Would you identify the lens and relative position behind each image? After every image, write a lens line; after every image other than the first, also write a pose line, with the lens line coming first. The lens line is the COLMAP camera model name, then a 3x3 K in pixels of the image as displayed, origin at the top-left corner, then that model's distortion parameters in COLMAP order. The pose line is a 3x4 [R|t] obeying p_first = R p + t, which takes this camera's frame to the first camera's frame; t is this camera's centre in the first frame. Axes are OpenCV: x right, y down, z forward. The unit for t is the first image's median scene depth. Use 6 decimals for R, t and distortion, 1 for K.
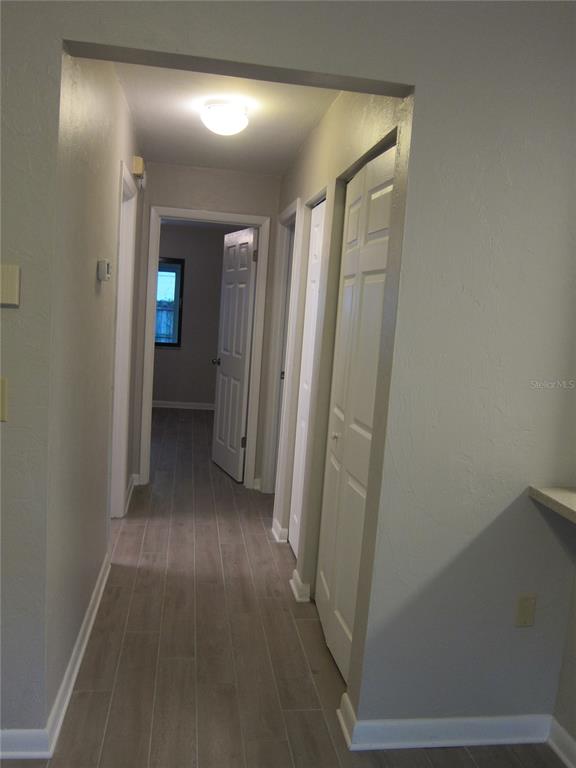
lens RADIAL K [[641.5, 0, 286.8], [0, 641.5, 385.8], [0, 0, 1]] dist [-0.060370, 0.020213]
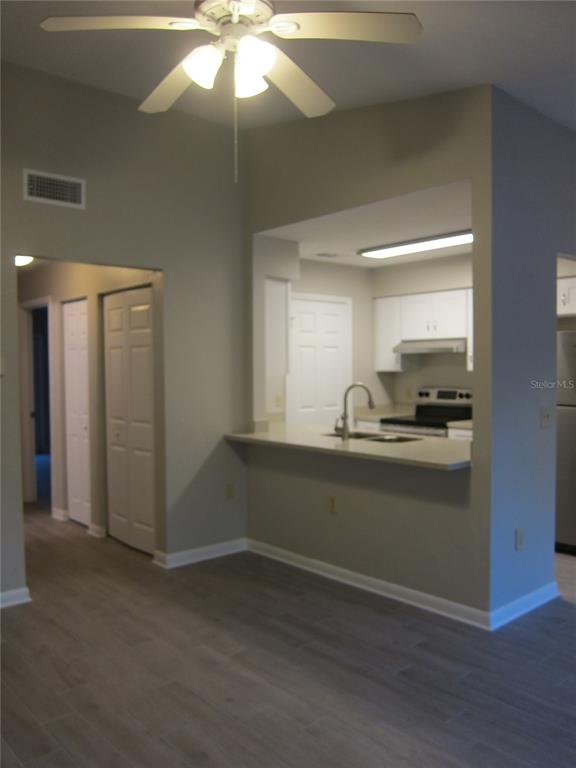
lens RADIAL K [[641.5, 0, 288.6], [0, 641.5, 387.7], [0, 0, 1]] dist [-0.060370, 0.020213]
pose [[0.833989, -0.098141, 0.542984, -0.441431], [0.133092, 0.990780, -0.025343, 0.052440], [-0.535490, 0.093403, 0.839361, -0.721918]]
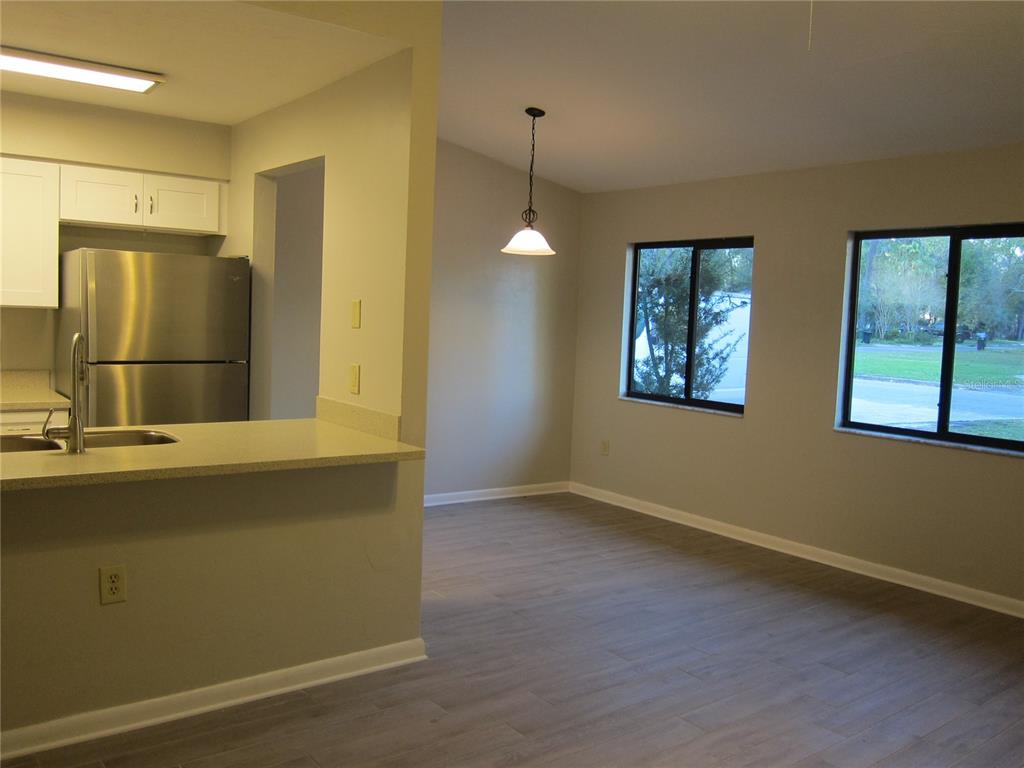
lens RADIAL K [[855.3, 0, 508.1], [0, 855.3, 386.2], [0, 0, 1]] dist [-0.060370, 0.020213]
pose [[-0.478422, -0.163464, 0.862782, -0.562003], [0.028695, 0.979086, 0.201411, -0.088166], [-0.877661, 0.121117, -0.463726, 0.412616]]
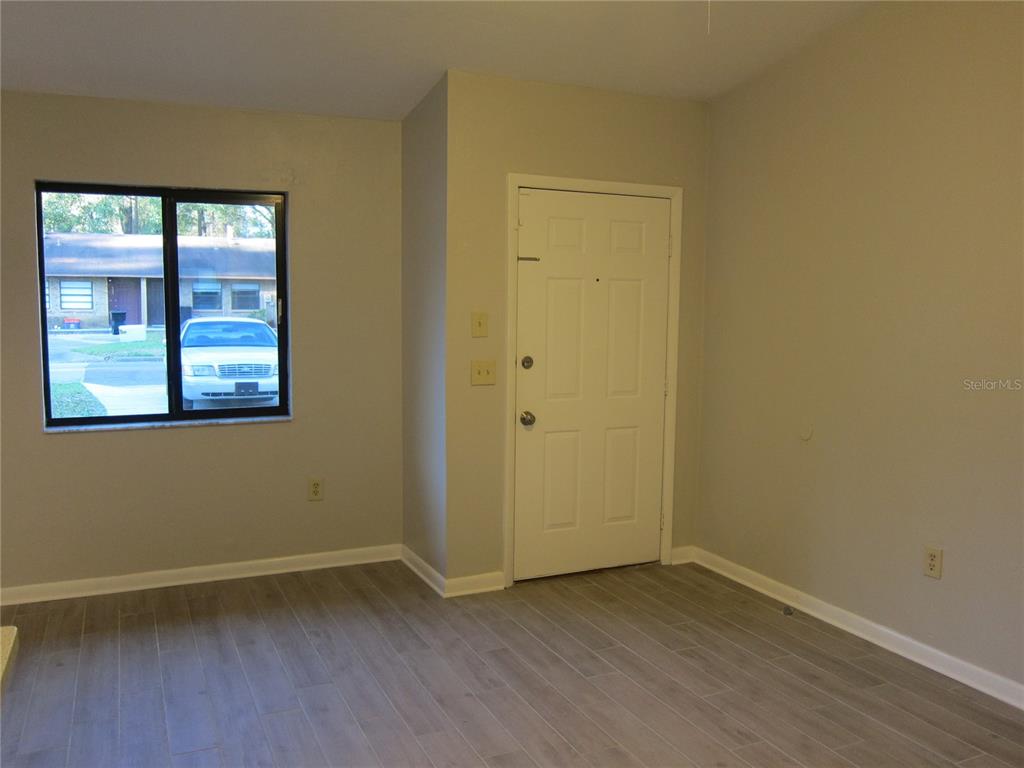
lens RADIAL K [[855.3, 0, 504.1], [0, 855.3, 385.4], [0, 0, 1]] dist [-0.060370, 0.020213]
pose [[-0.961324, -0.052625, -0.270345, 0.218829], [-0.105523, 0.977049, 0.185043, -0.039981], [0.254402, 0.206414, -0.944814, 0.492096]]
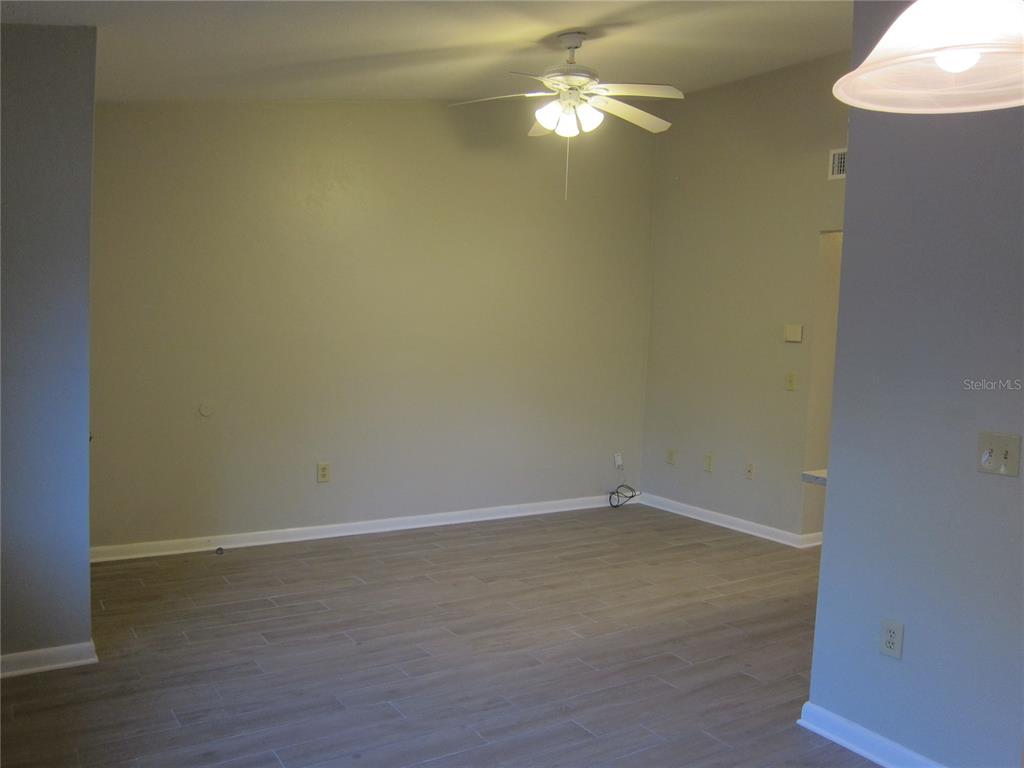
lens RADIAL K [[855.3, 0, 510.5], [0, 855.3, 384.0], [0, 0, 1]] dist [-0.060370, 0.020213]
pose [[0.417732, 0.013086, -0.908476, 1.145051], [-0.117228, 0.992315, -0.039609, 0.161805], [0.900976, 0.123045, 0.416055, -0.736122]]
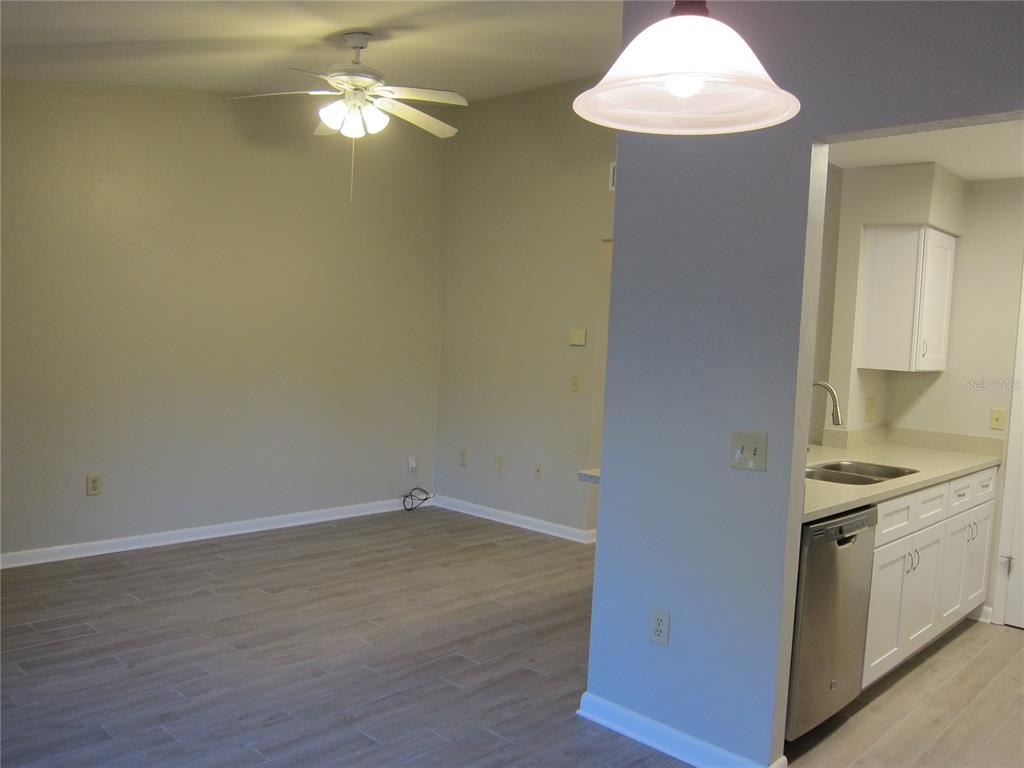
lens RADIAL K [[855.3, 0, 509.1], [0, 855.3, 384.3], [0, 0, 1]] dist [-0.060370, 0.020213]
pose [[0.612481, 0.007714, -0.790448, 1.156196], [-0.098052, 0.992971, -0.066285, 0.156264], [0.784380, 0.118103, 0.608933, -0.713501]]
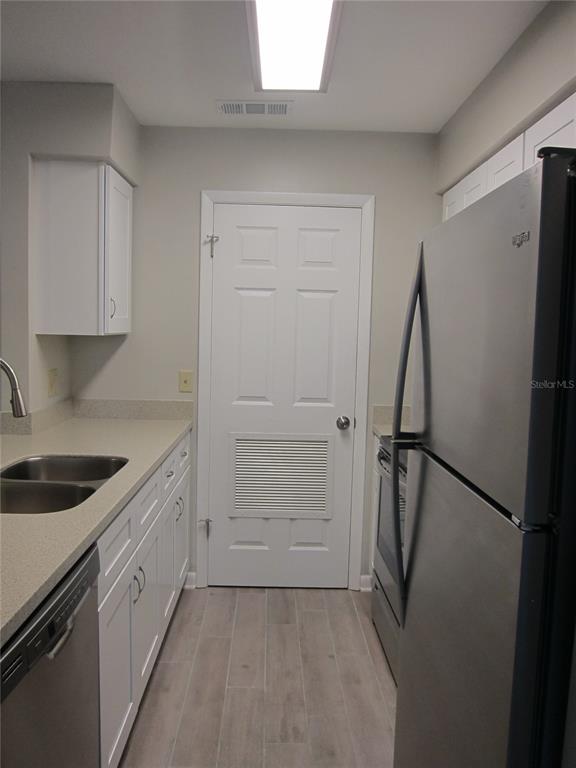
lens RADIAL K [[641.5, 0, 285.8], [0, 641.5, 384.5], [0, 0, 1]] dist [-0.060370, 0.020213]
pose [[0.990293, -0.036952, -0.133993, 0.834176], [0.032157, 0.998769, -0.037776, 0.088098], [0.135224, 0.033101, 0.990262, -0.191945]]
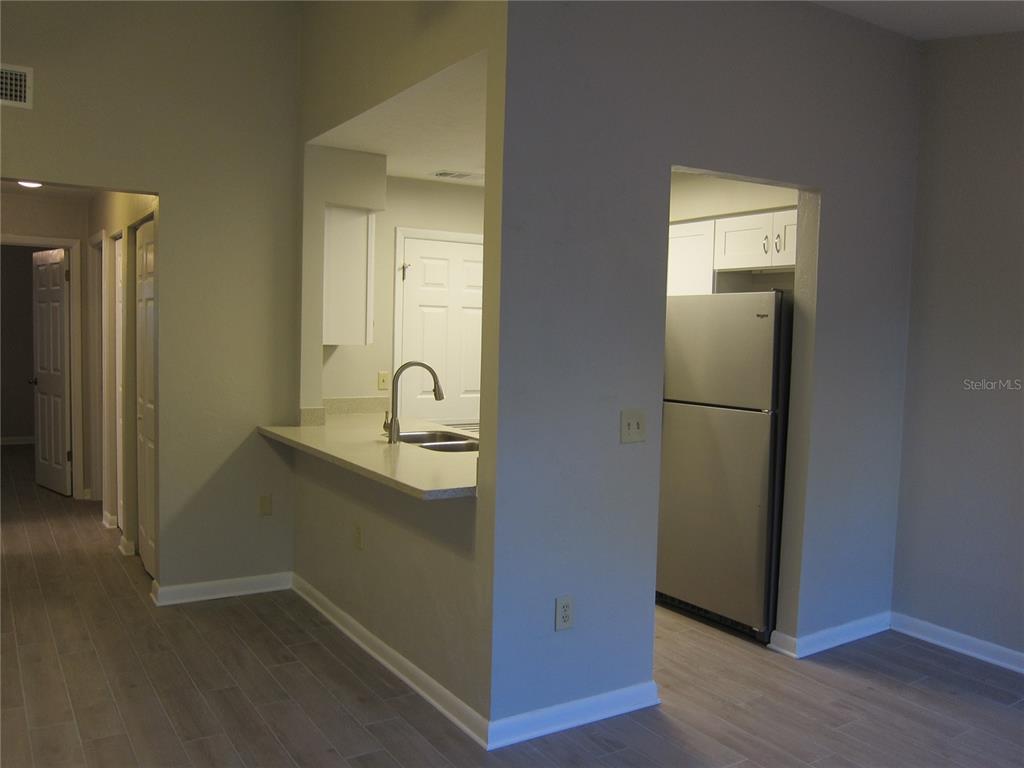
lens RADIAL K [[855.3, 0, 512.8], [0, 855.3, 386.3], [0, 0, 1]] dist [-0.060370, 0.020213]
pose [[0.910337, -0.076533, 0.406729, 0.062955], [0.089521, 0.995901, -0.012969, 0.094691], [-0.404069, 0.048217, 0.913457, -0.851375]]
